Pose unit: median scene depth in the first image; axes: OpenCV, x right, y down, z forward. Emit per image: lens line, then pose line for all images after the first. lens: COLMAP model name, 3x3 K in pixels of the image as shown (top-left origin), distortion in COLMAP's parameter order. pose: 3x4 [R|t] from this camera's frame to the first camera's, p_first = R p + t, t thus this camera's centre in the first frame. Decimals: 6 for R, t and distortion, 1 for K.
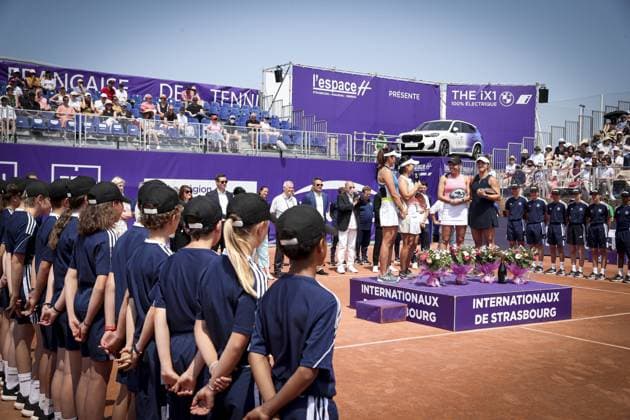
lens RADIAL K [[822.6, 0, 315.0], [0, 822.6, 210.0], [0, 0, 1]] dist [0.106027, 0.011414]
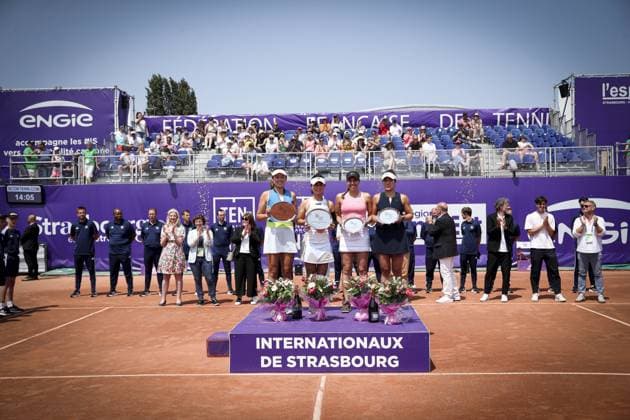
lens RADIAL K [[732.5, 0, 315.0], [0, 732.5, 210.0], [0, 0, 1]] dist [0.075918, 0.006855]
pose [[0.777550, -0.033262, -0.627941, 0.458408], [0.015803, 0.999318, -0.033366, -0.000772], [0.628622, 0.016020, 0.777546, 0.267773]]
